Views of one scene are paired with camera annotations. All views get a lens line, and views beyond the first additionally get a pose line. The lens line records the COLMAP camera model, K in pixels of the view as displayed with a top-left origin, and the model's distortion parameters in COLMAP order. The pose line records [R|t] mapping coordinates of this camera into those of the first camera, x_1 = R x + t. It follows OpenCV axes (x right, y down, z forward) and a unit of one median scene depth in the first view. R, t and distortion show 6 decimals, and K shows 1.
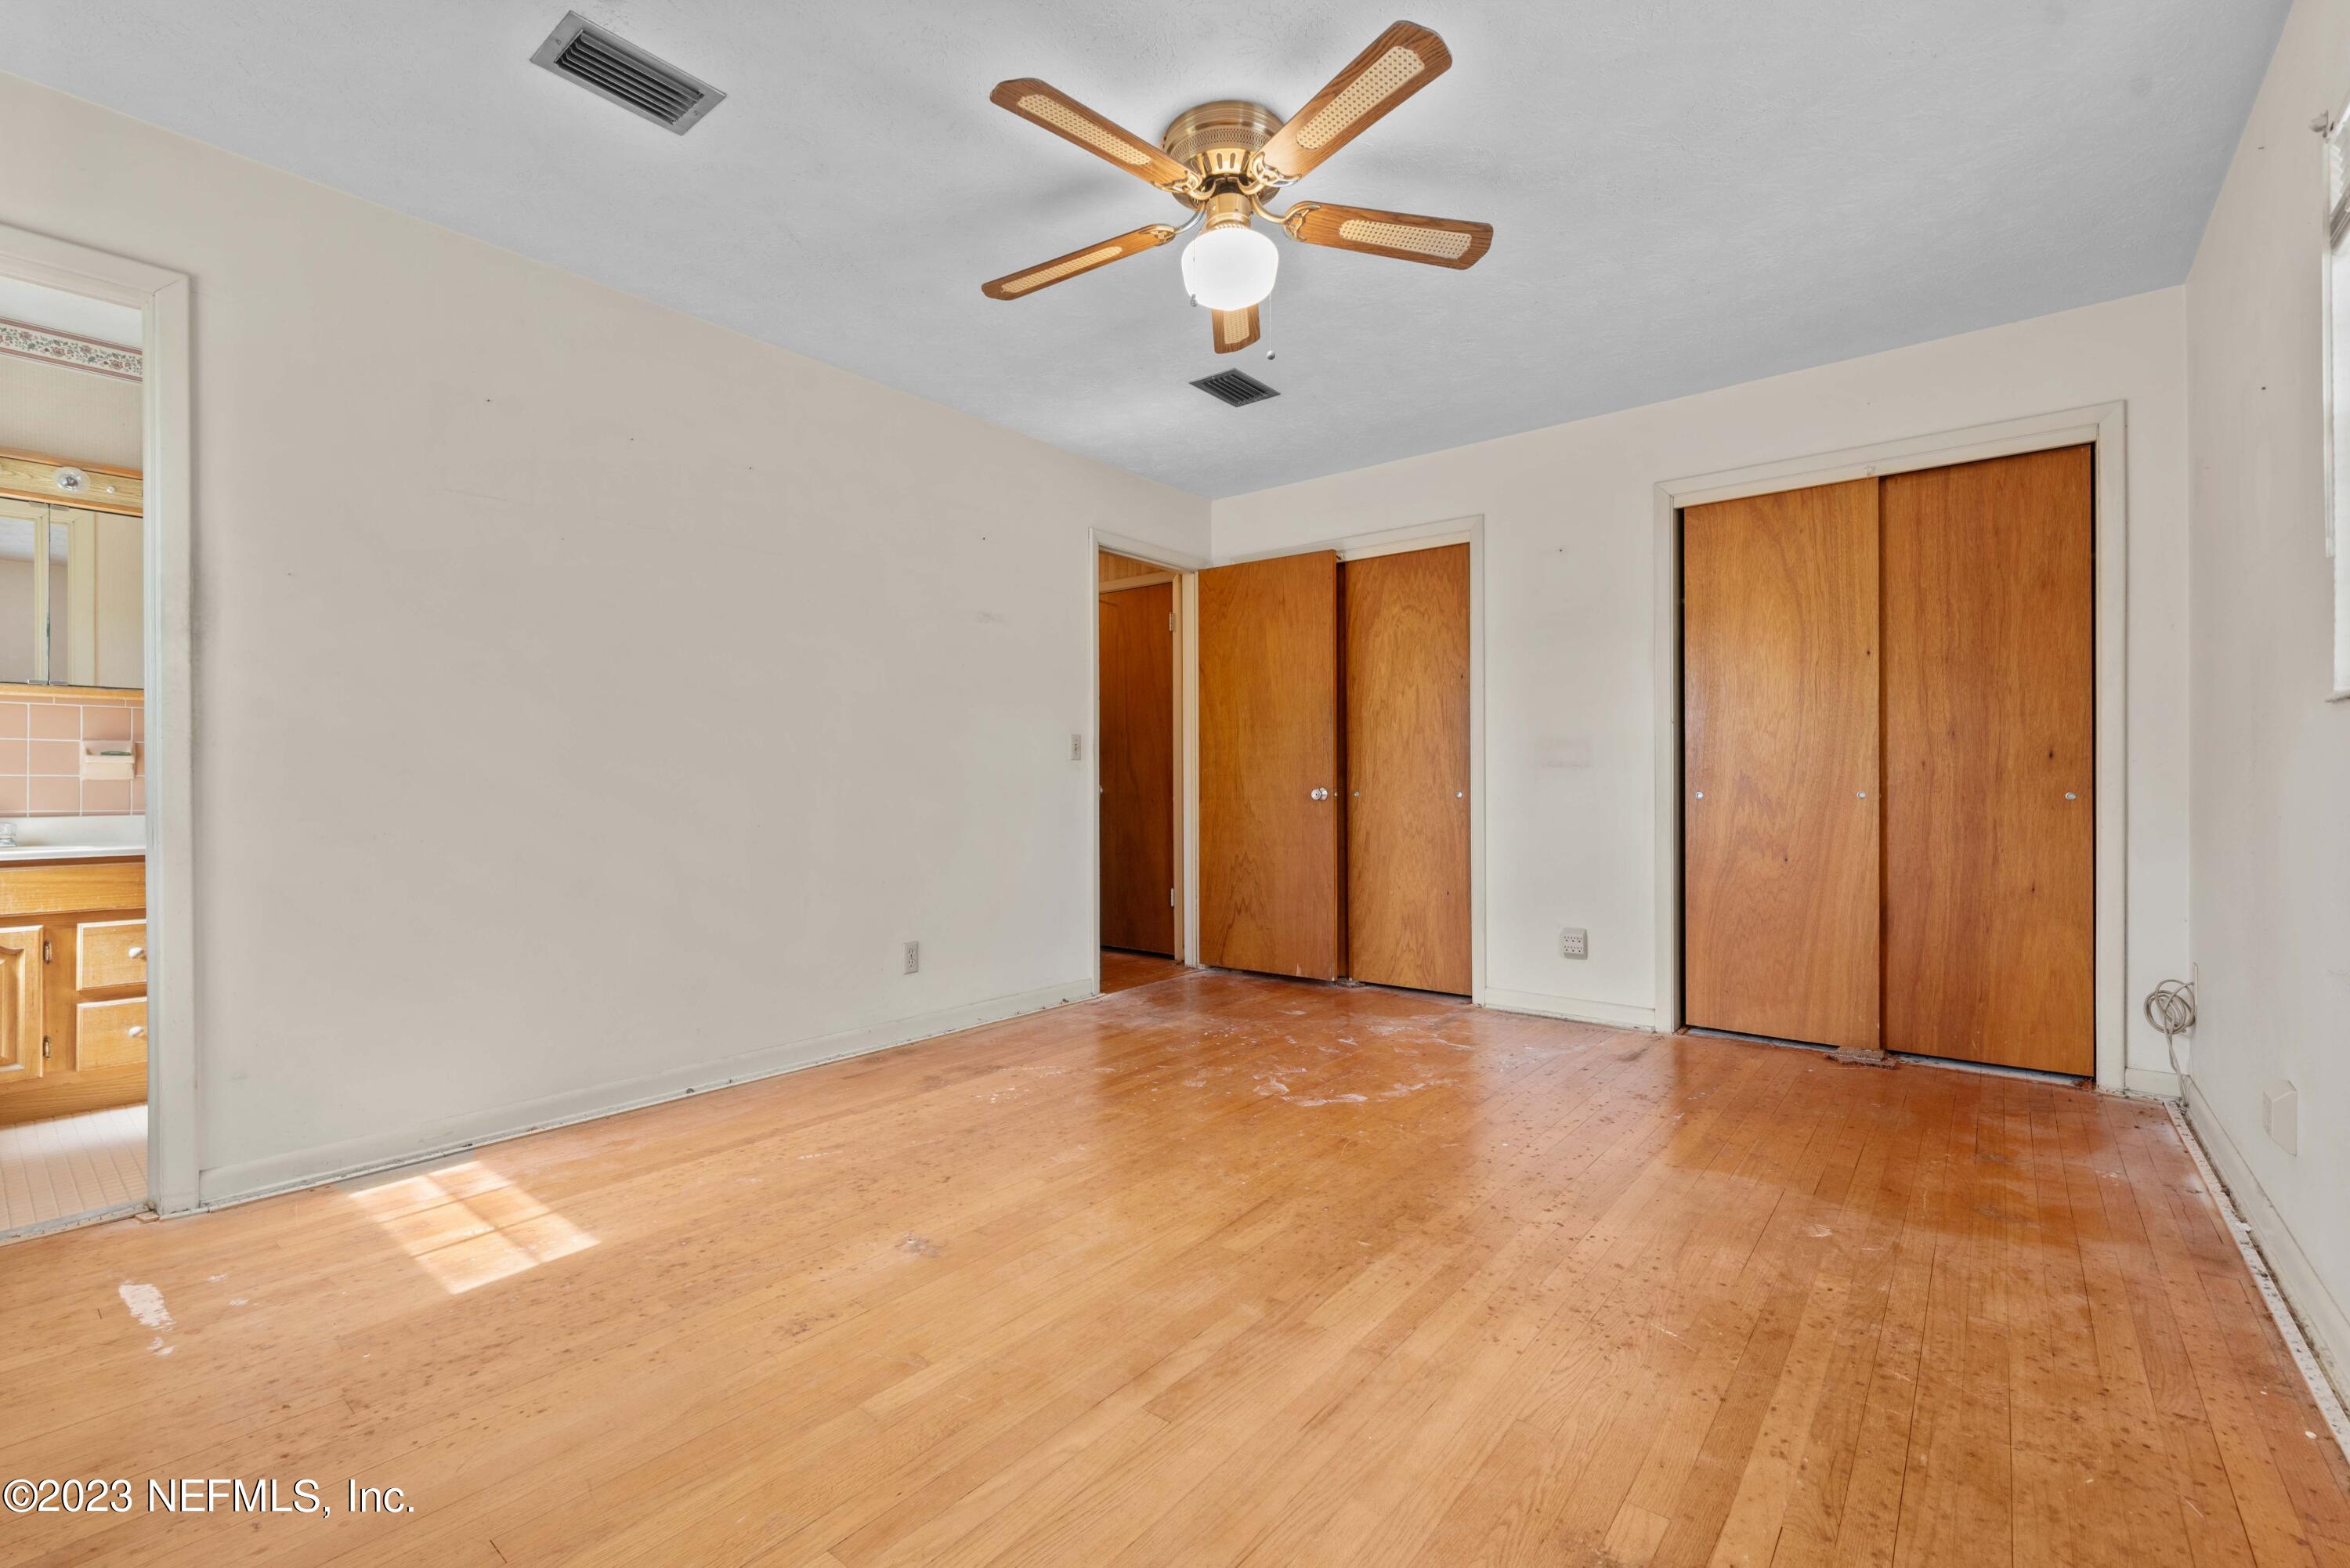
lens RADIAL K [[1028.0, 0, 1175.0], [0, 1028.0, 784.0], [0, 0, 1]] dist [0.000073, -0.000001]
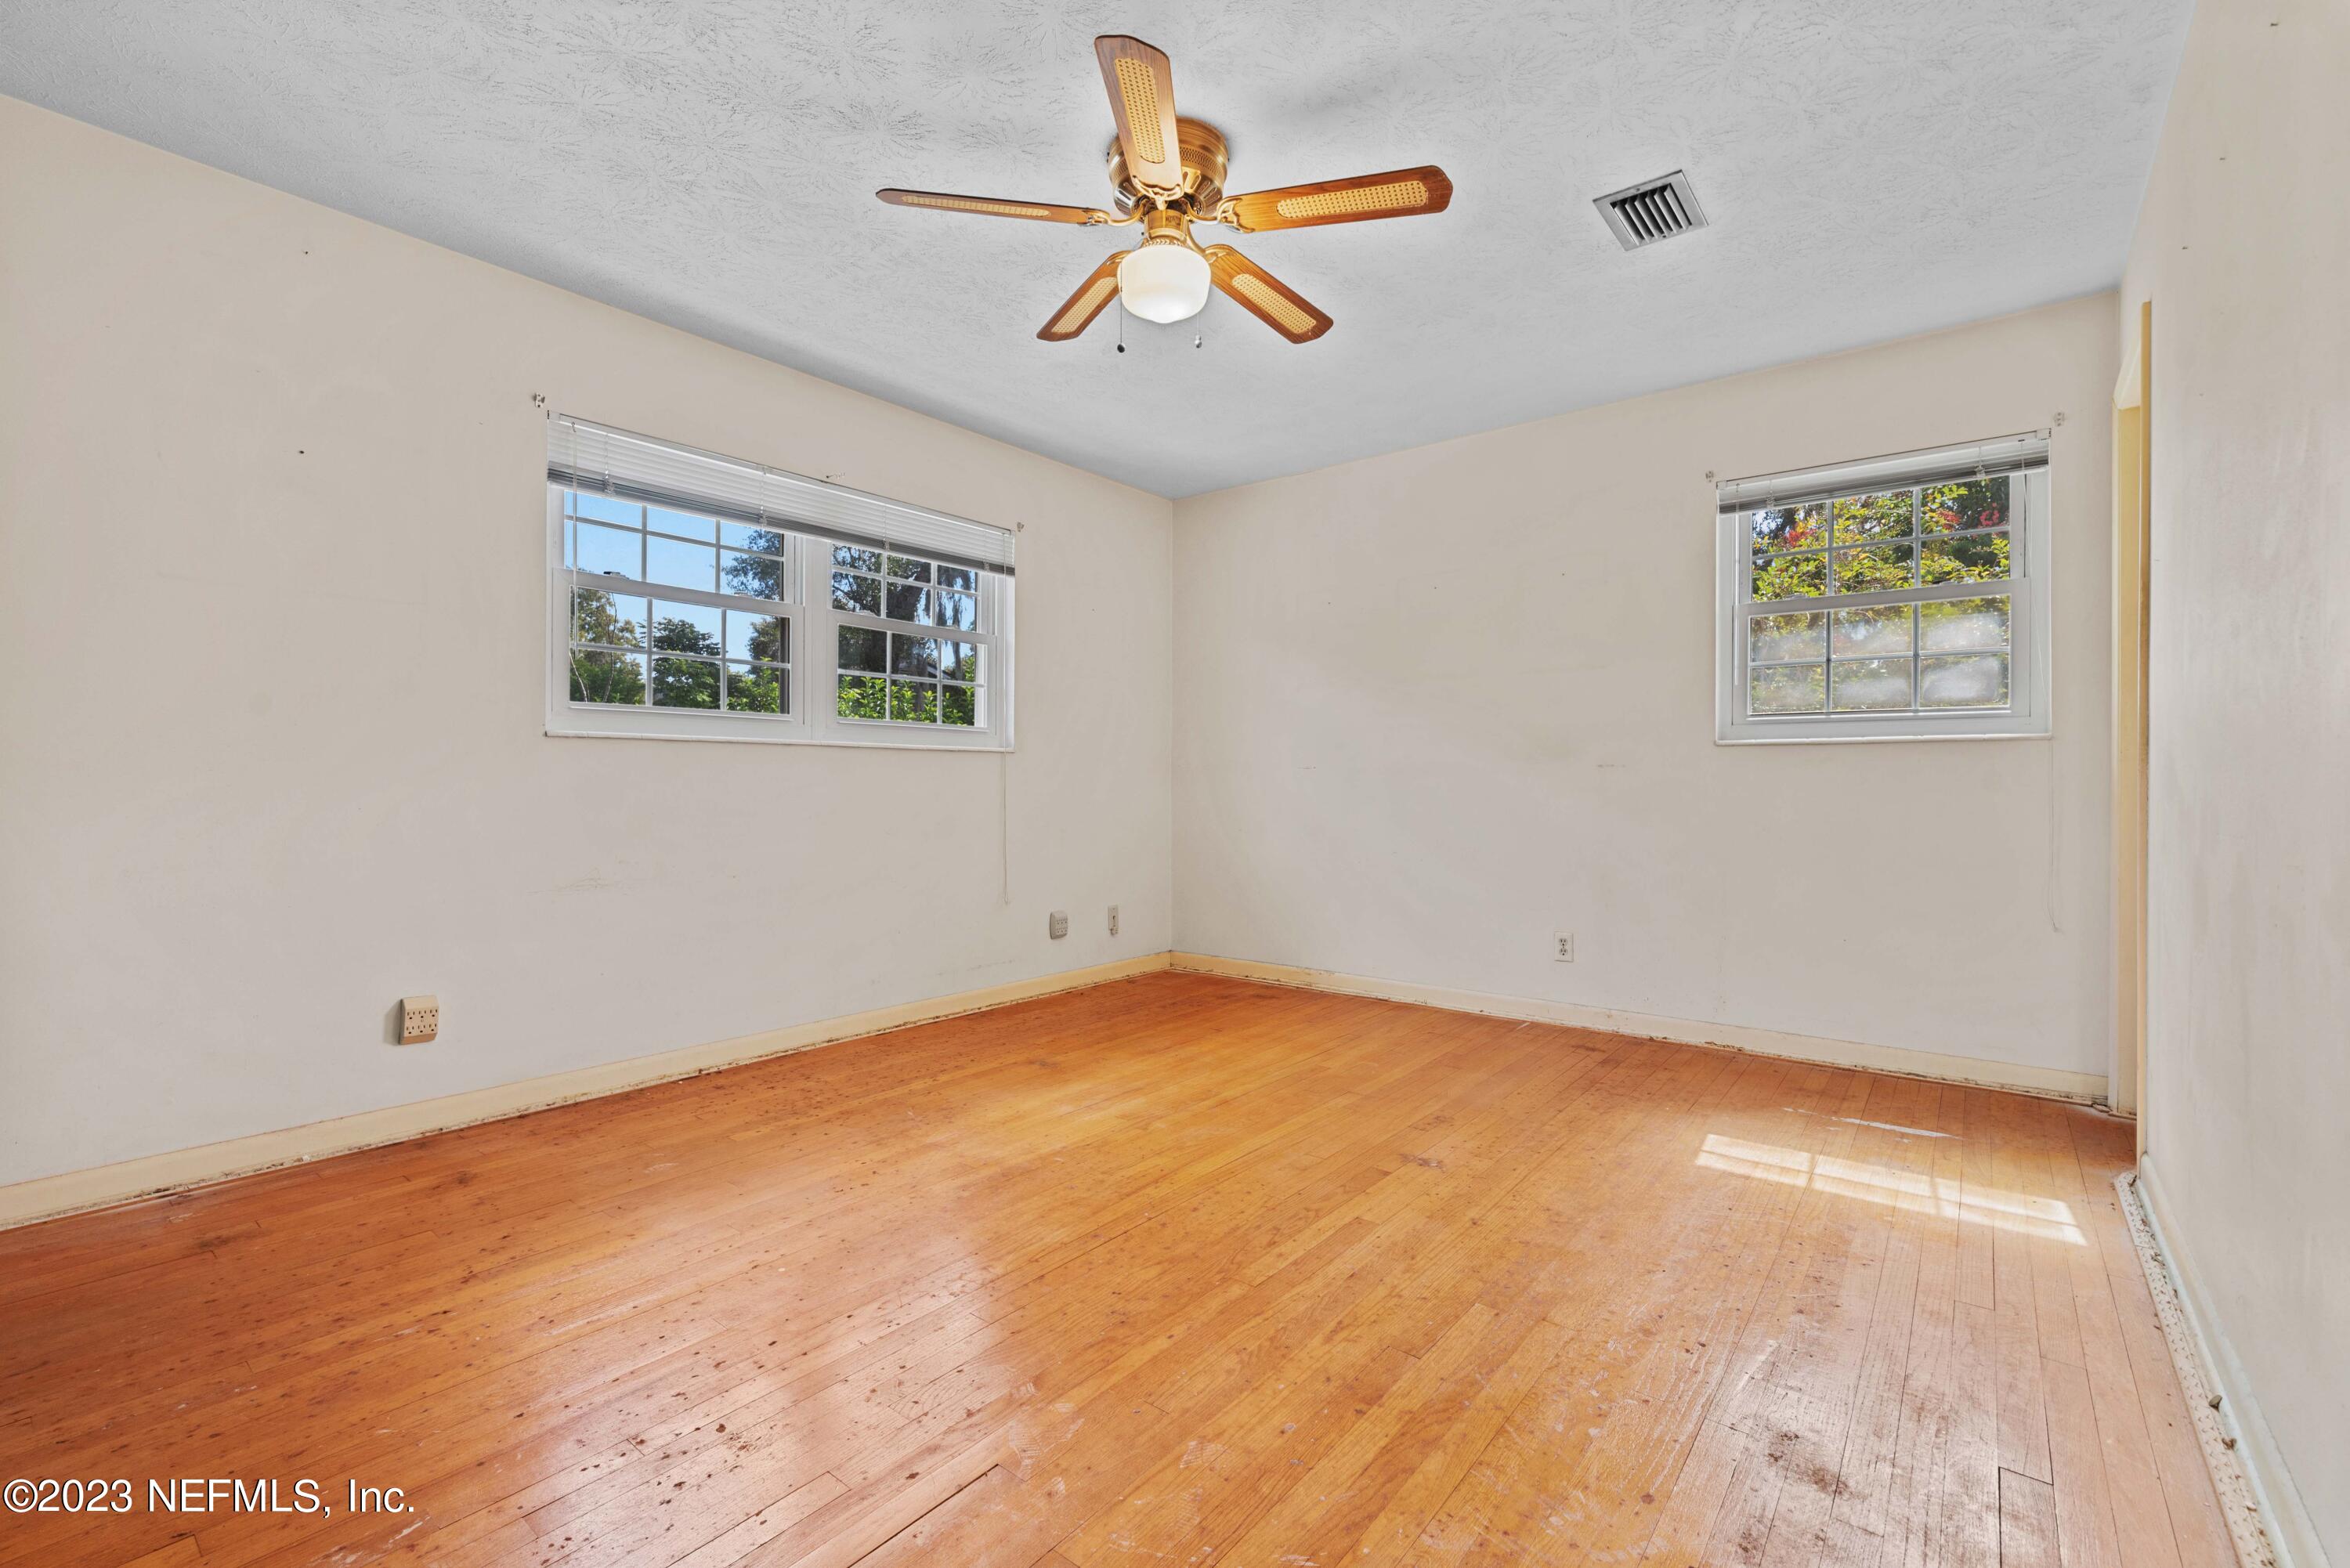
lens RADIAL K [[1028.0, 0, 1175.0], [0, 1028.0, 784.0], [0, 0, 1]] dist [0.000073, -0.000001]
pose [[-0.999953, 0.000173, -0.009720, 0.060599], [0.000177, 1.000000, -0.000394, 0.002756], [0.009720, -0.000396, -0.999953, 2.318029]]
